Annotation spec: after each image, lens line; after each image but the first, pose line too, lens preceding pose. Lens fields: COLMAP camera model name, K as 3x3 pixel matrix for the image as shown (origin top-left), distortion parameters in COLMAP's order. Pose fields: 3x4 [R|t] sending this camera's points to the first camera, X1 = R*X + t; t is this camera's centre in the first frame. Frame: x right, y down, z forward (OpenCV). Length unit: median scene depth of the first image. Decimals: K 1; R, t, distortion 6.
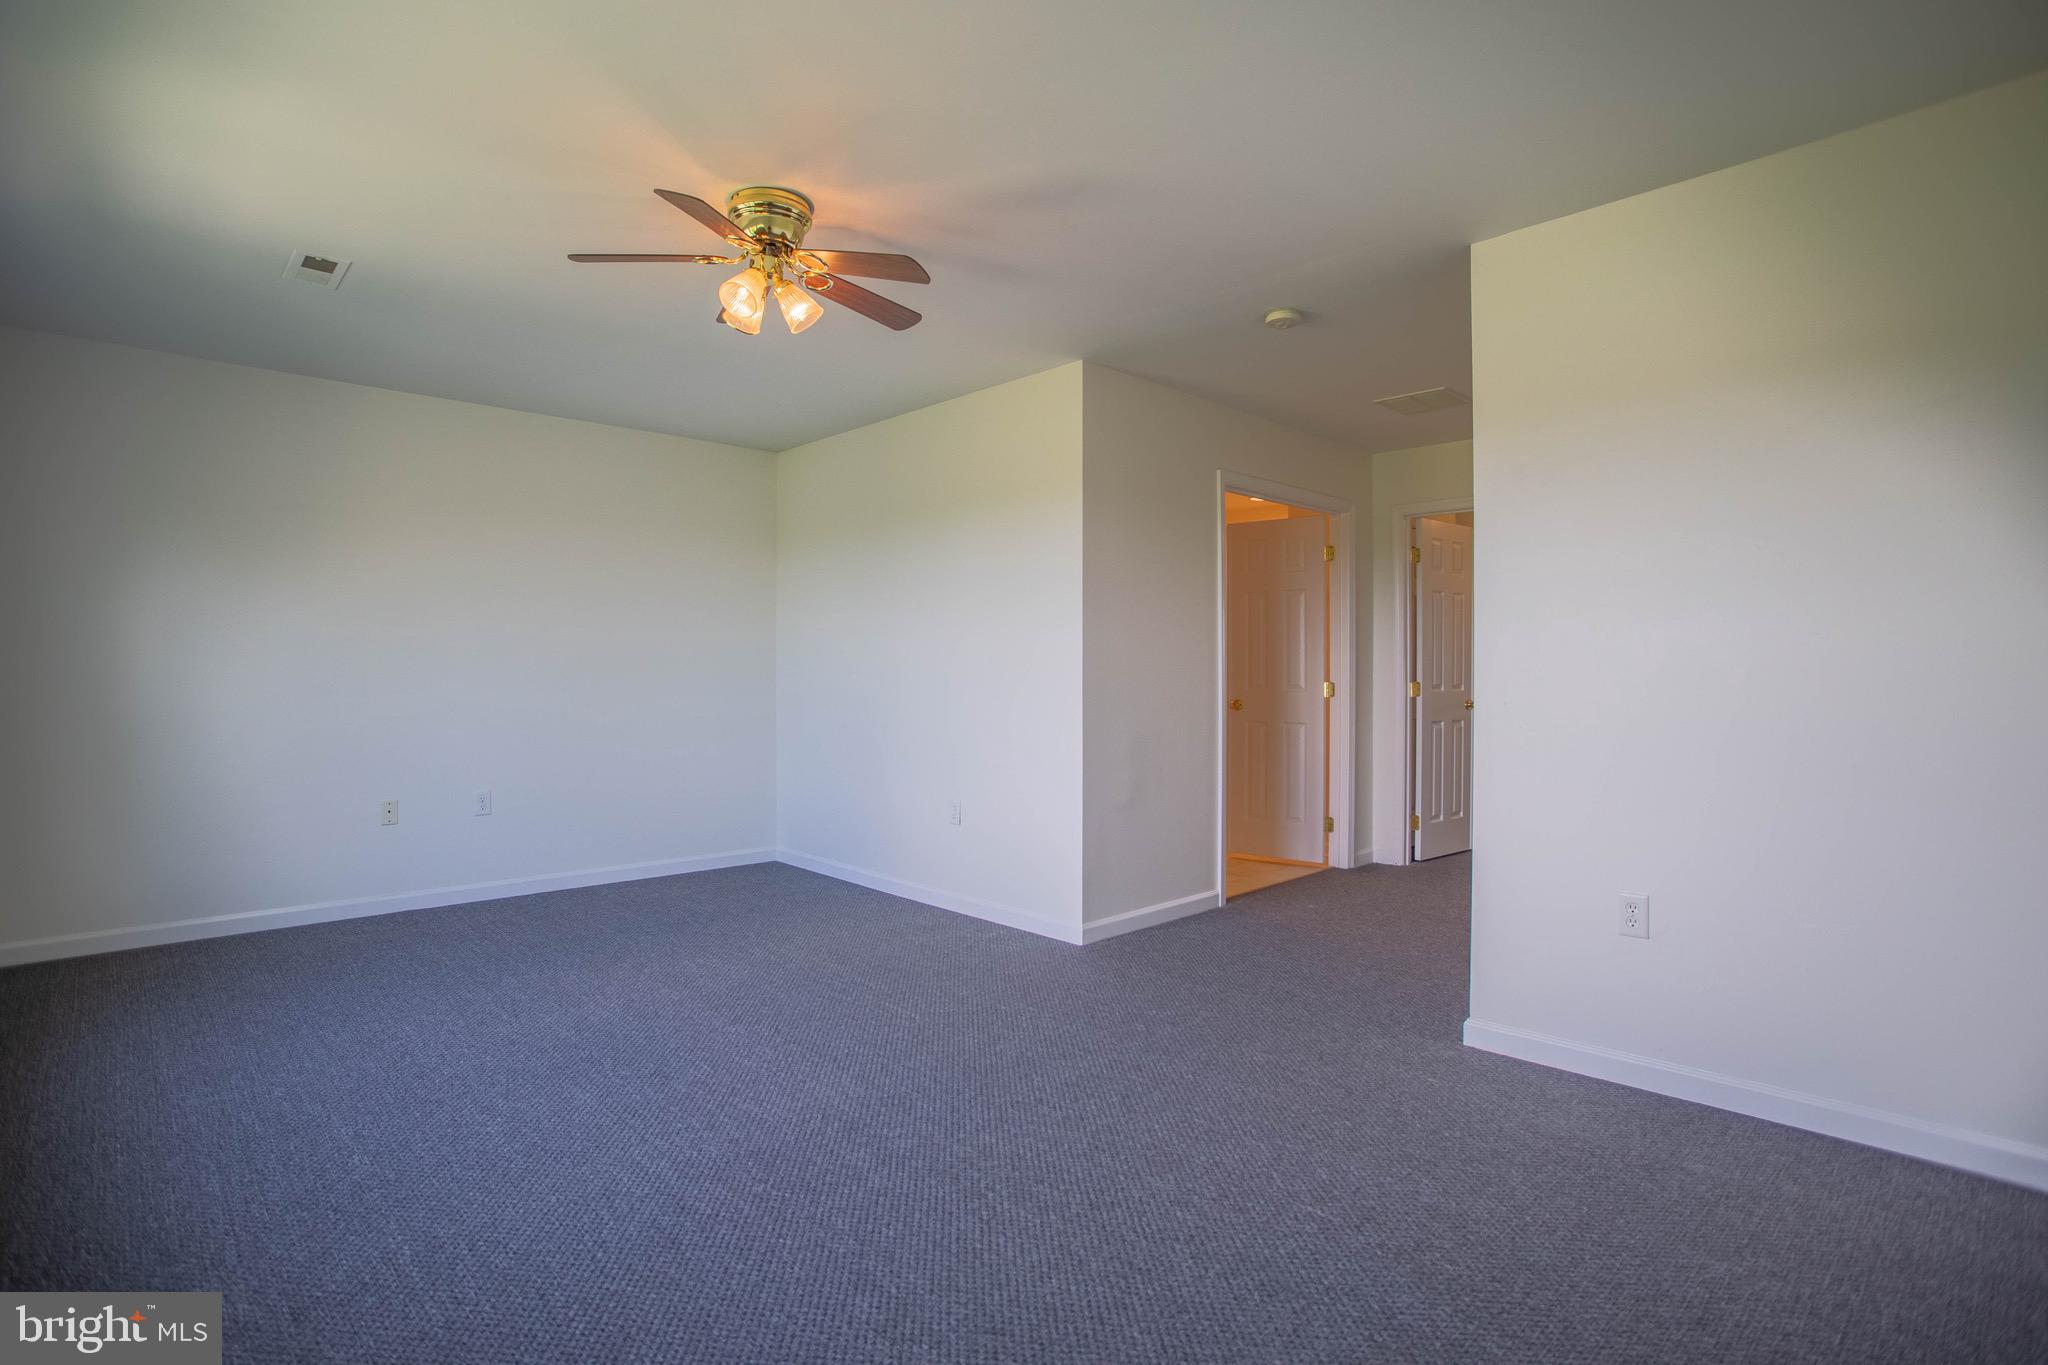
lens RADIAL K [[1016.5, 0, 997.6], [0, 1016.5, 684.2], [0, 0, 1]] dist [-0.079010, 0.035411]
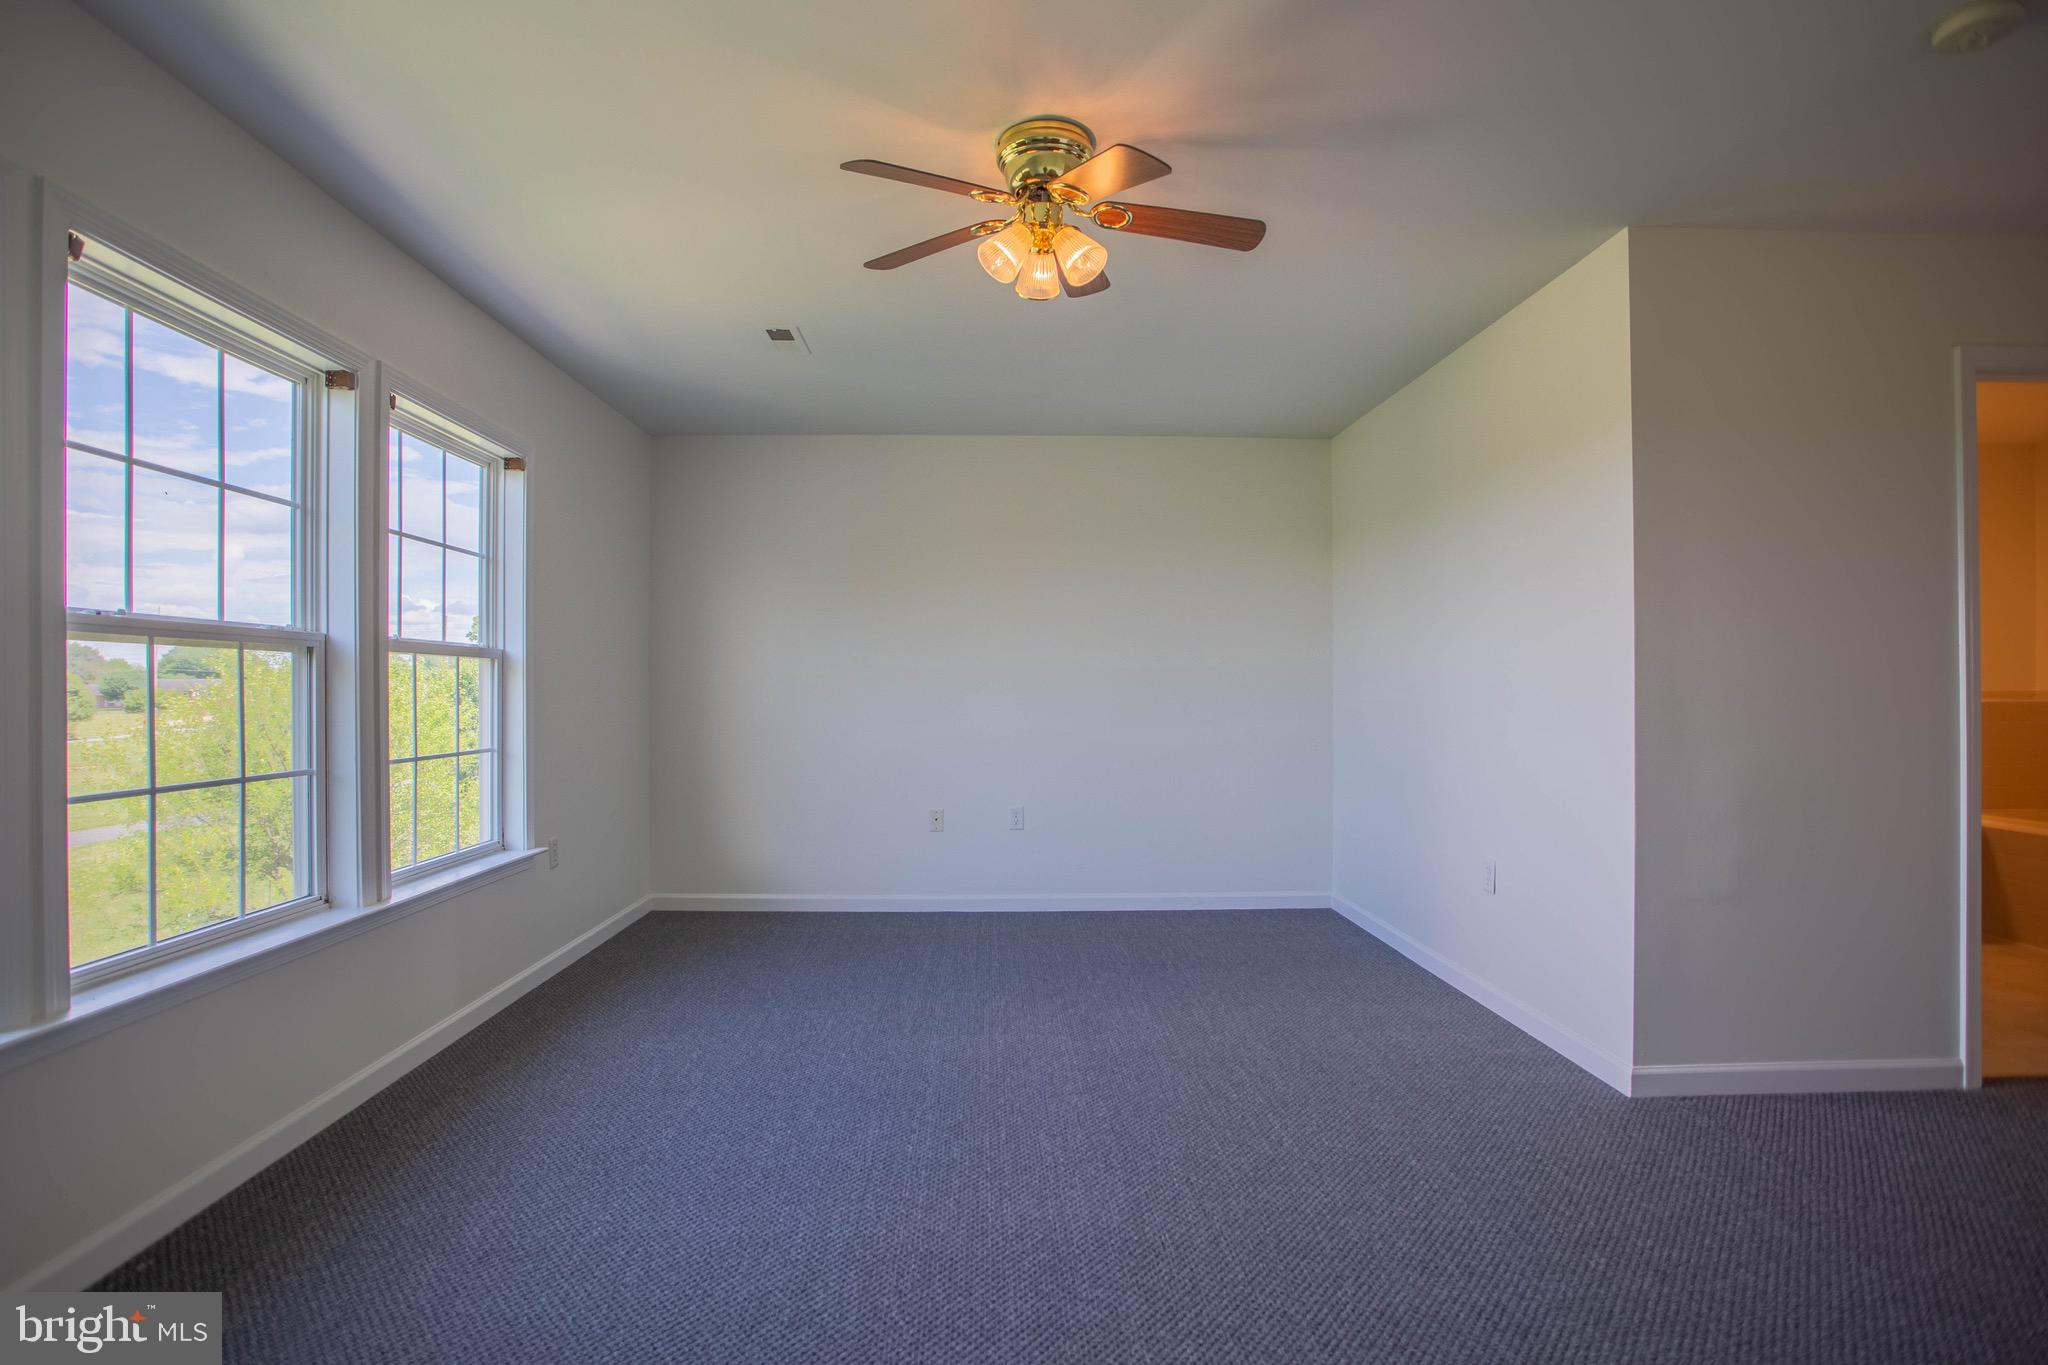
lens RADIAL K [[1016.5, 0, 997.6], [0, 1016.5, 684.2], [0, 0, 1]] dist [-0.079010, 0.035411]
pose [[0.740544, -0.007599, -0.671965, 0.242750], [-0.006956, 0.999796, -0.018971, 0.000779], [0.671972, 0.018723, 0.740340, 0.267384]]
